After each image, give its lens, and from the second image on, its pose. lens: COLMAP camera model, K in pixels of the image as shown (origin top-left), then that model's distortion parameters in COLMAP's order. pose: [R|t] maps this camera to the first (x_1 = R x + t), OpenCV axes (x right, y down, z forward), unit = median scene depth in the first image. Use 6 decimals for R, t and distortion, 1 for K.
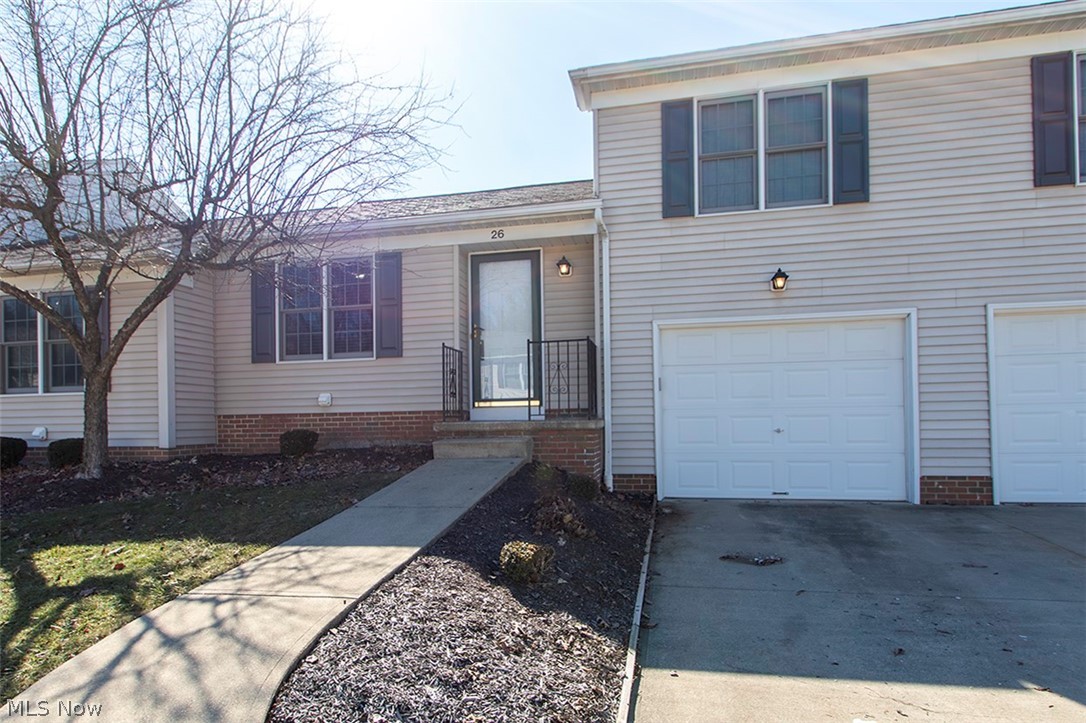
lens RADIAL K [[444.8, 0, 543.1], [0, 444.8, 337.8], [0, 0, 1]] dist [-0.000539, 0.000283]
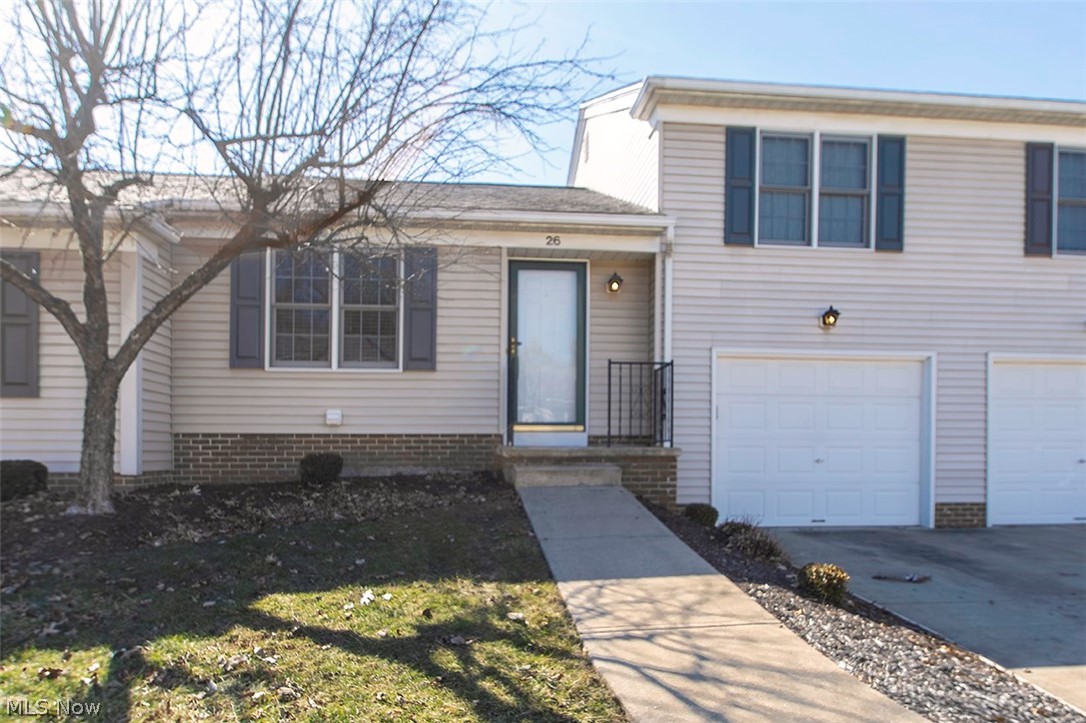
lens RADIAL K [[499.3, 0, 530.6], [0, 499.3, 360.2], [0, 0, 1]] dist [-0.002224, 0.000441]
pose [[0.970637, 0.058653, 0.233288, -0.403426], [-0.060022, 0.998196, -0.001230, 0.014830], [-0.232940, -0.012809, 0.972407, 0.023888]]
